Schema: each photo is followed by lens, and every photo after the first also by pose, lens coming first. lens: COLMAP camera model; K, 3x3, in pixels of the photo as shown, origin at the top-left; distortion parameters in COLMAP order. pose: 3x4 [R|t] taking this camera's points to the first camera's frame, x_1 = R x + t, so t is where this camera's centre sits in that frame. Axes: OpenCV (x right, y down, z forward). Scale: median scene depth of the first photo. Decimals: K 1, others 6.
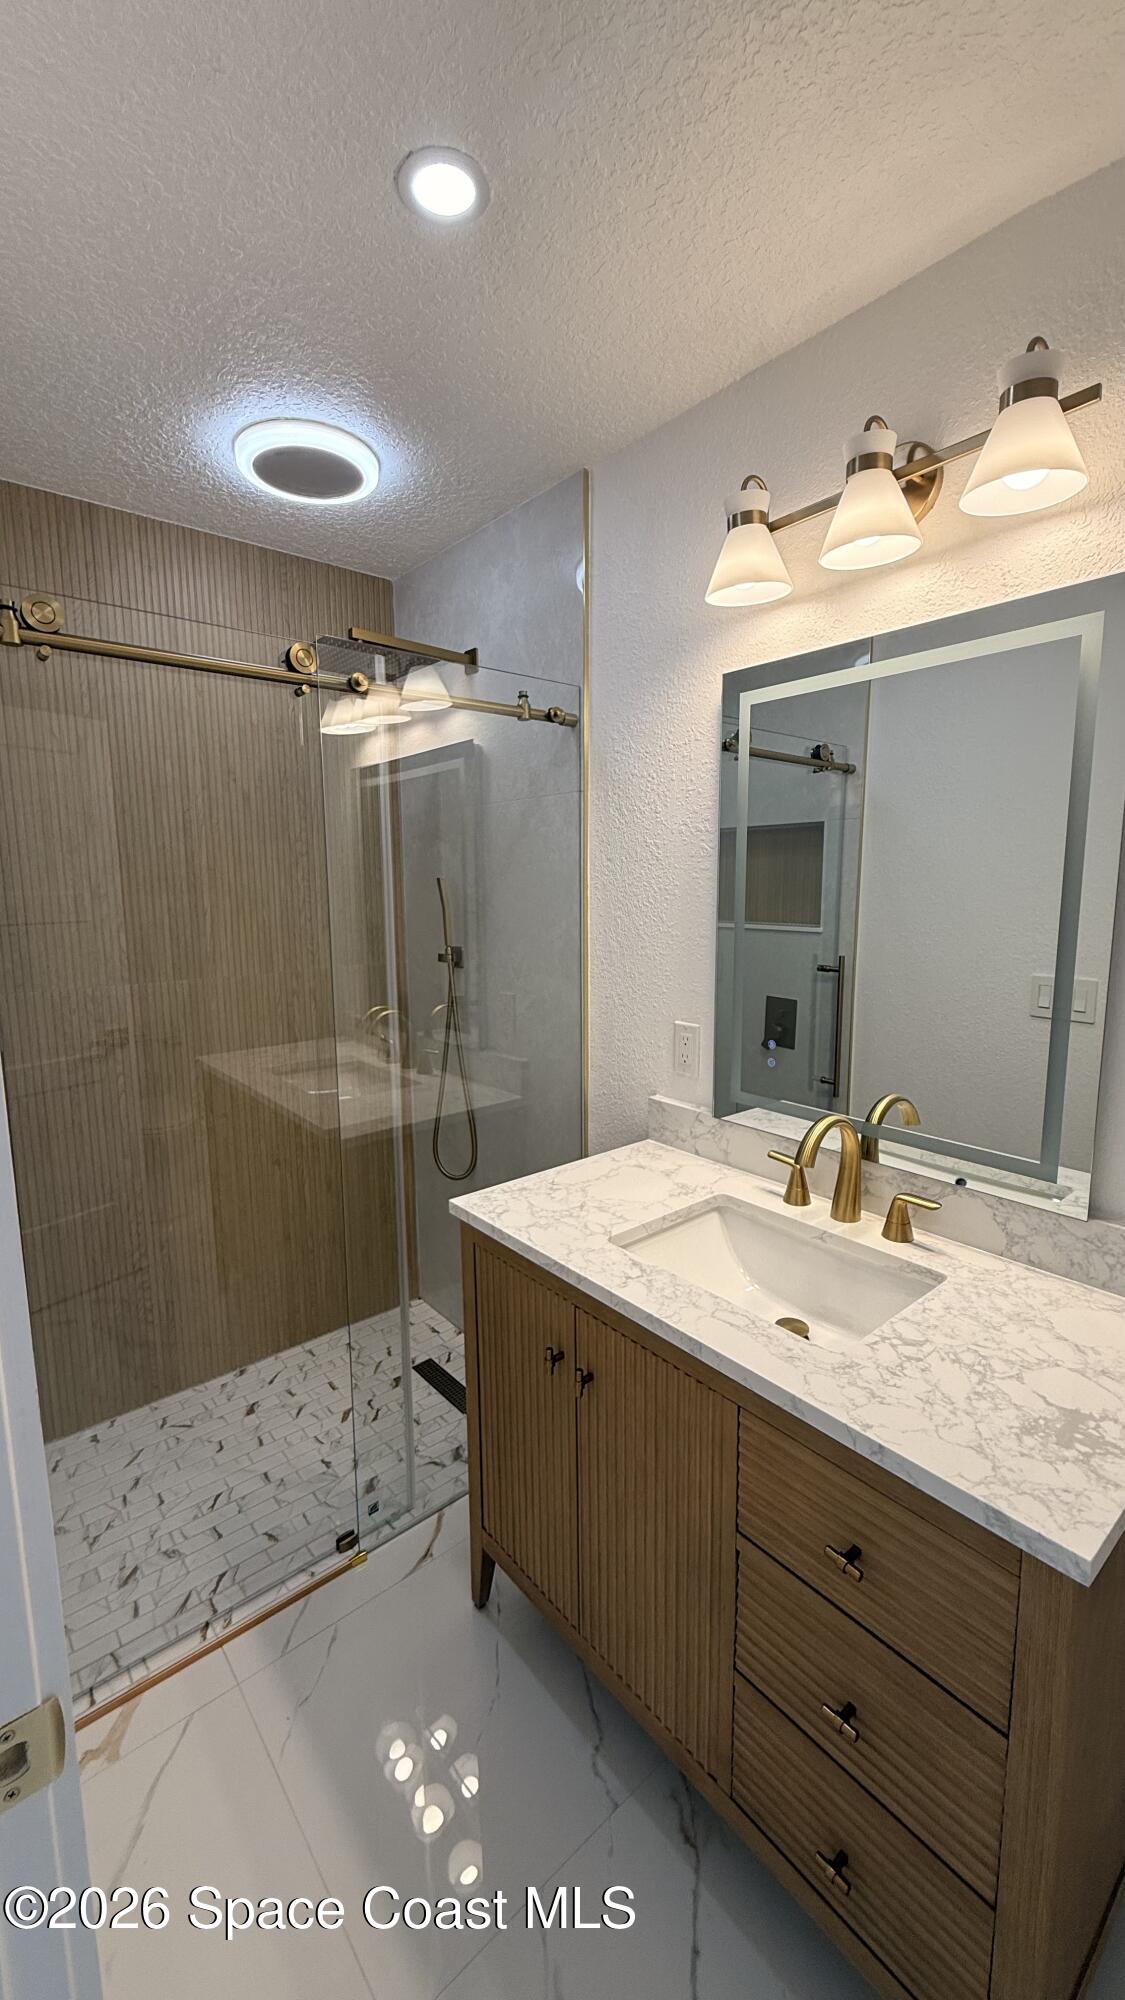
lens RADIAL K [[794.9, 0, 566.2], [0, 794.9, 1001.8], [0, 0, 1]] dist [0.000755, -0.000563]
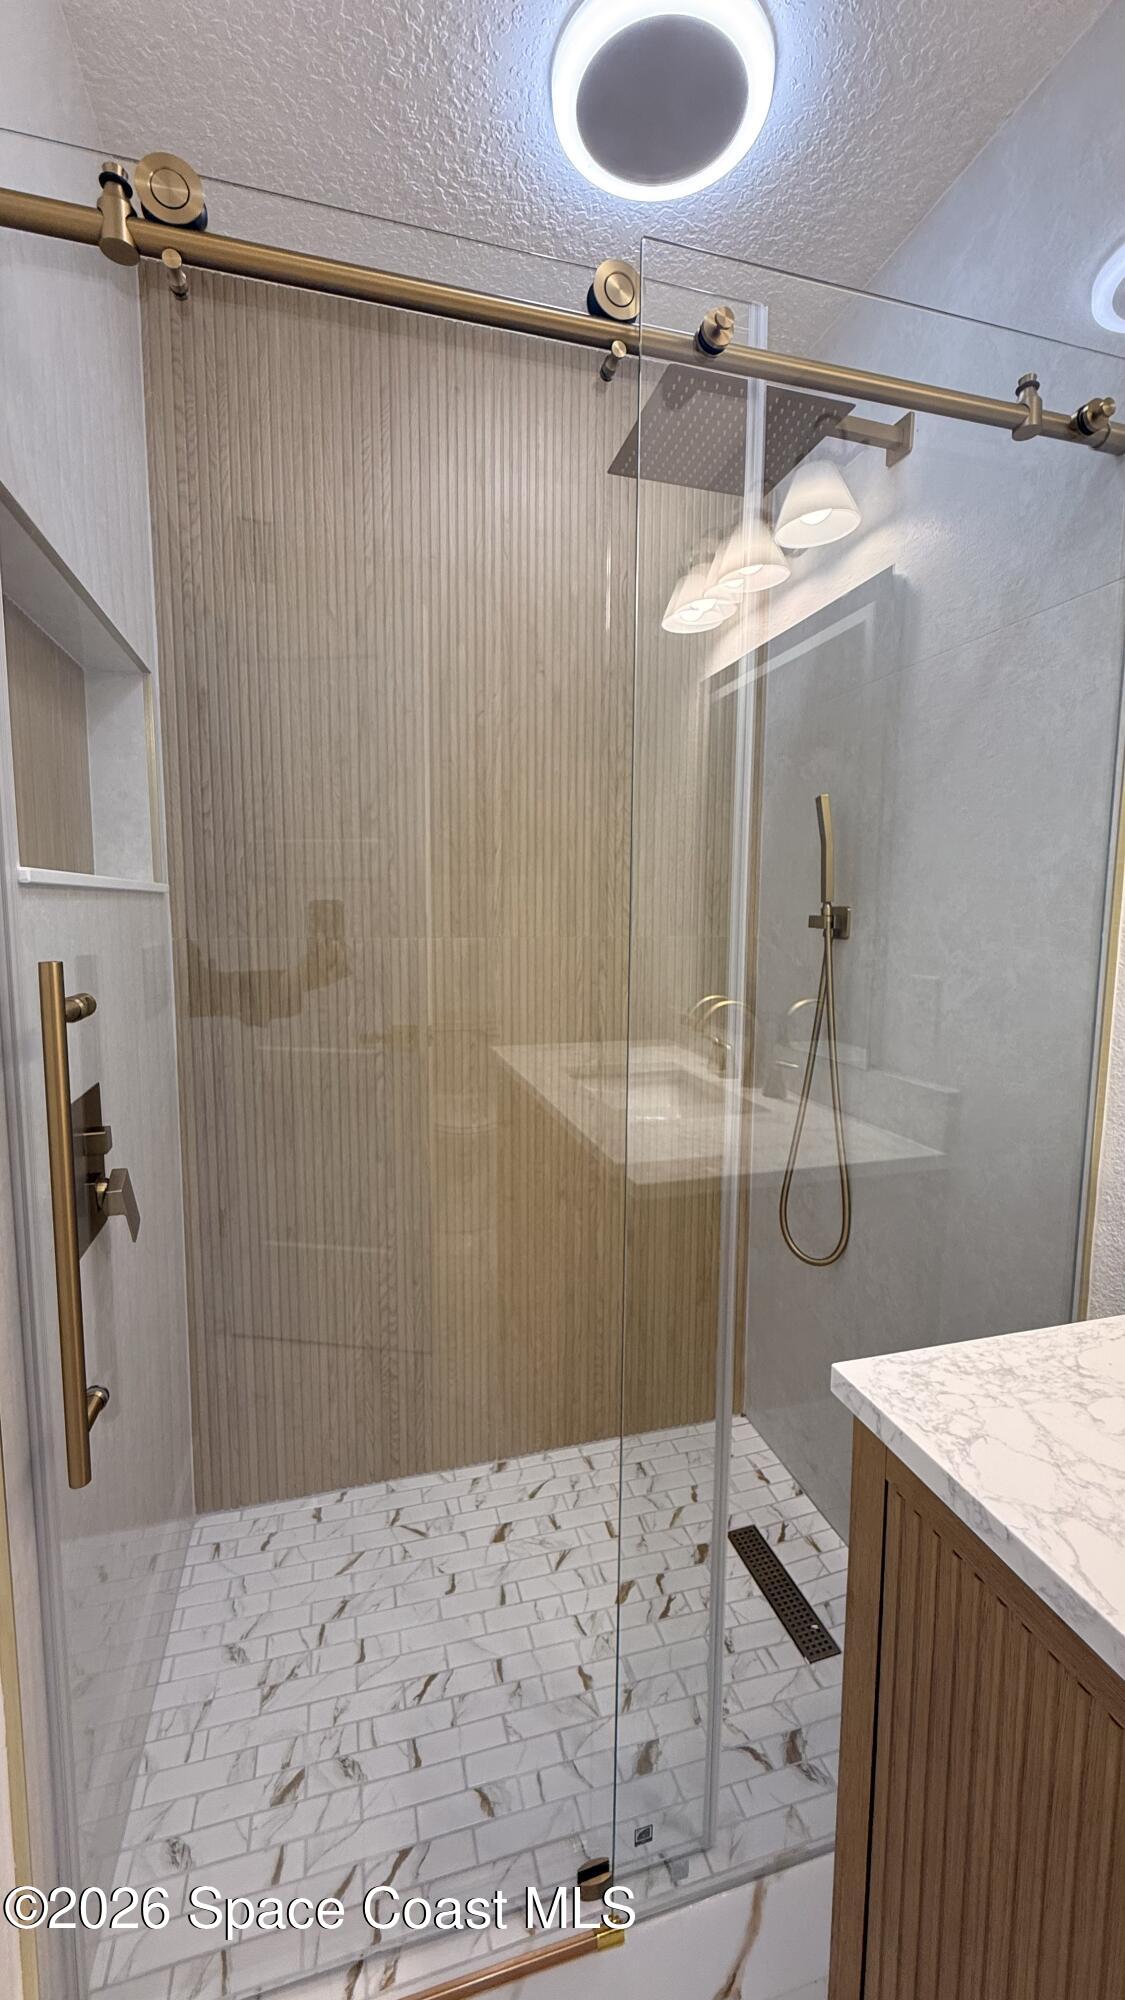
lens RADIAL K [[794.9, 0, 555.5], [0, 794.9, 992.4], [0, 0, 1]] dist [0.000755, -0.000563]
pose [[0.905452, 0.055822, -0.420761, -0.075127], [-0.075911, 0.996628, -0.031134, 0.040726], [0.417604, 0.060131, 0.906637, 0.339173]]
